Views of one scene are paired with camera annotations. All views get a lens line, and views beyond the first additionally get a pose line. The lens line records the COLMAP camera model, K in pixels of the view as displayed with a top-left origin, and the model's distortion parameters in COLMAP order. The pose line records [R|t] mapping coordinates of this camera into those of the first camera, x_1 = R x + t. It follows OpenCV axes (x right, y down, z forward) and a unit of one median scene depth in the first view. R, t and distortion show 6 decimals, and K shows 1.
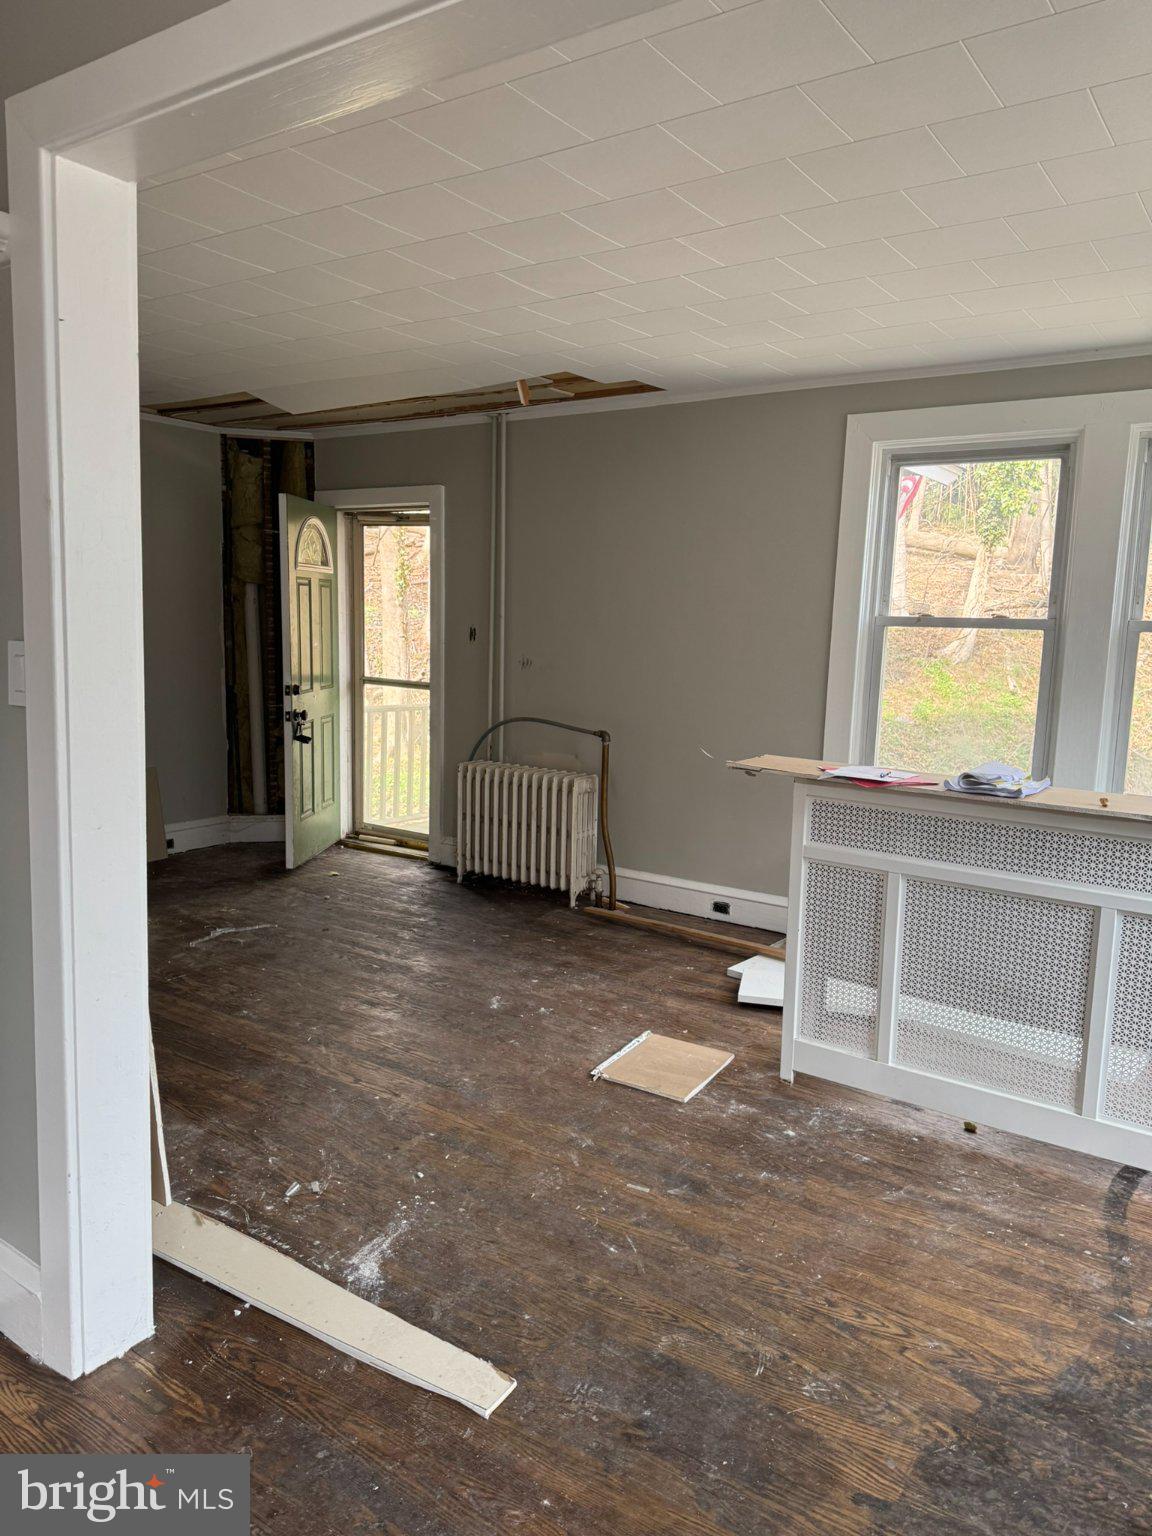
lens RADIAL K [[1084.4, 0, 579.1], [0, 1084.4, 767.0], [0, 0, 1]] dist [0.044033, -0.049488]
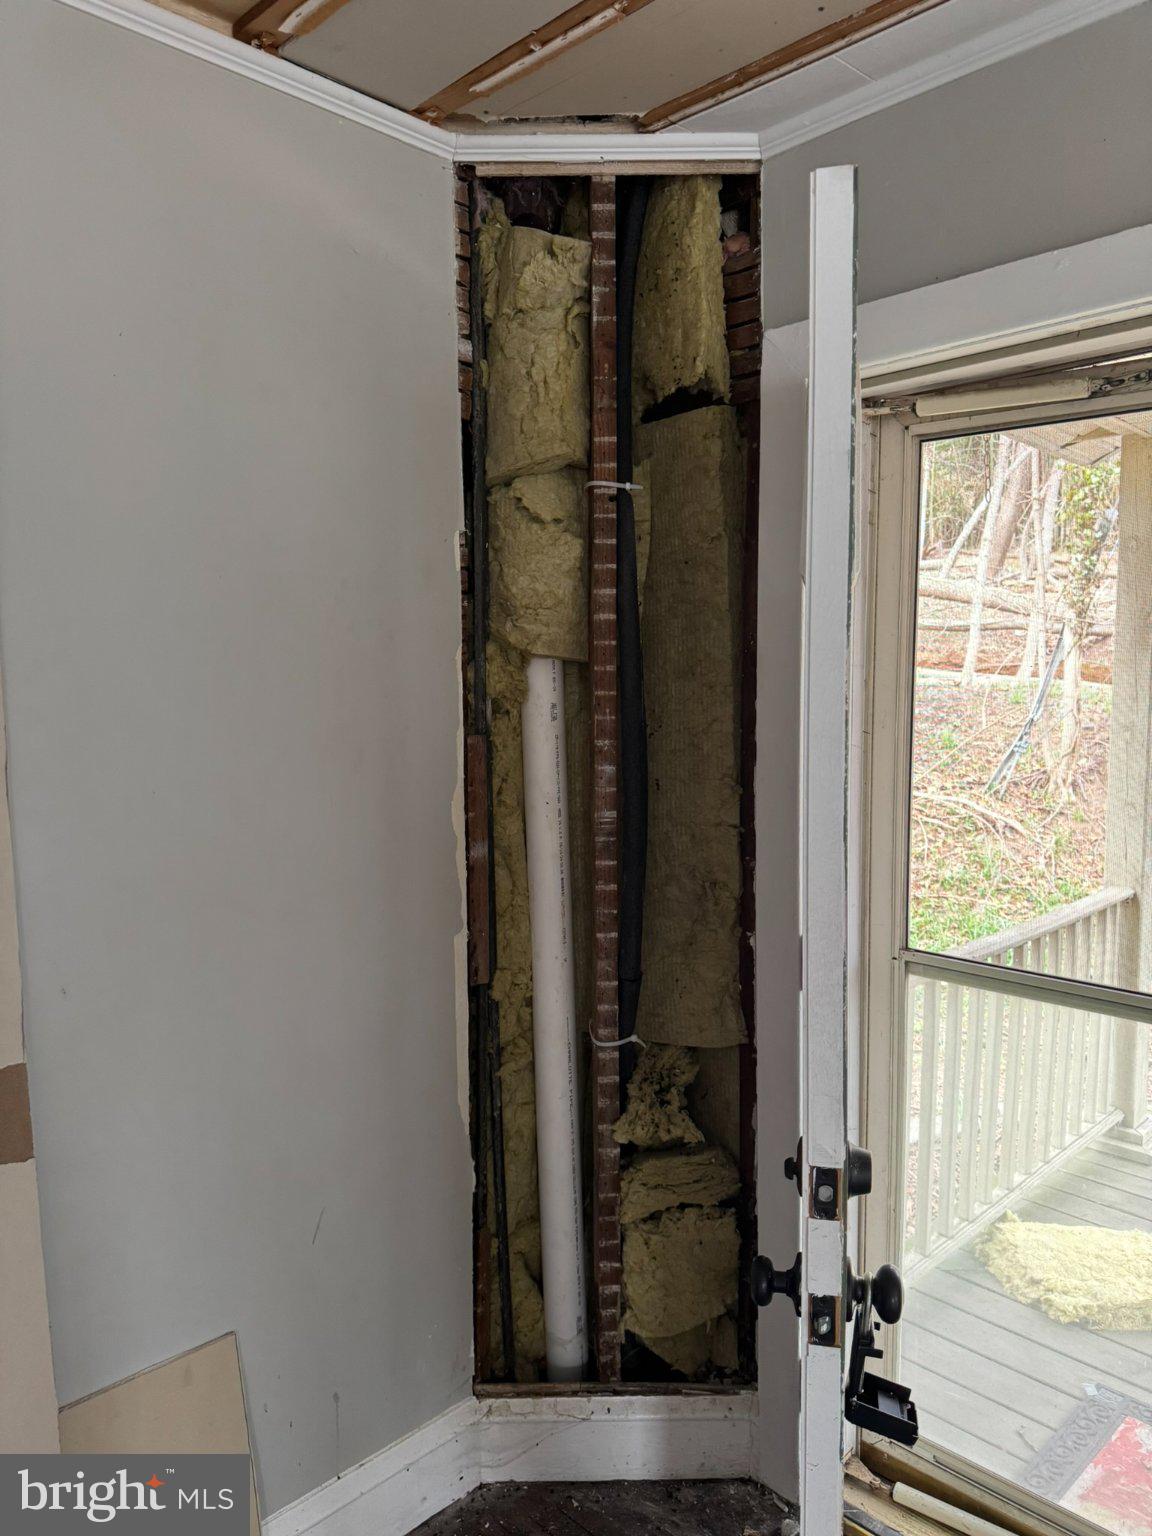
lens RADIAL K [[1084.4, 0, 577.5], [0, 1084.4, 770.9], [0, 0, 1]] dist [0.044033, -0.049488]
pose [[0.984494, -0.026202, -0.173452, -0.241542], [0.012680, 0.996825, -0.078609, -0.112762], [0.174961, 0.075190, 0.981700, 0.705418]]
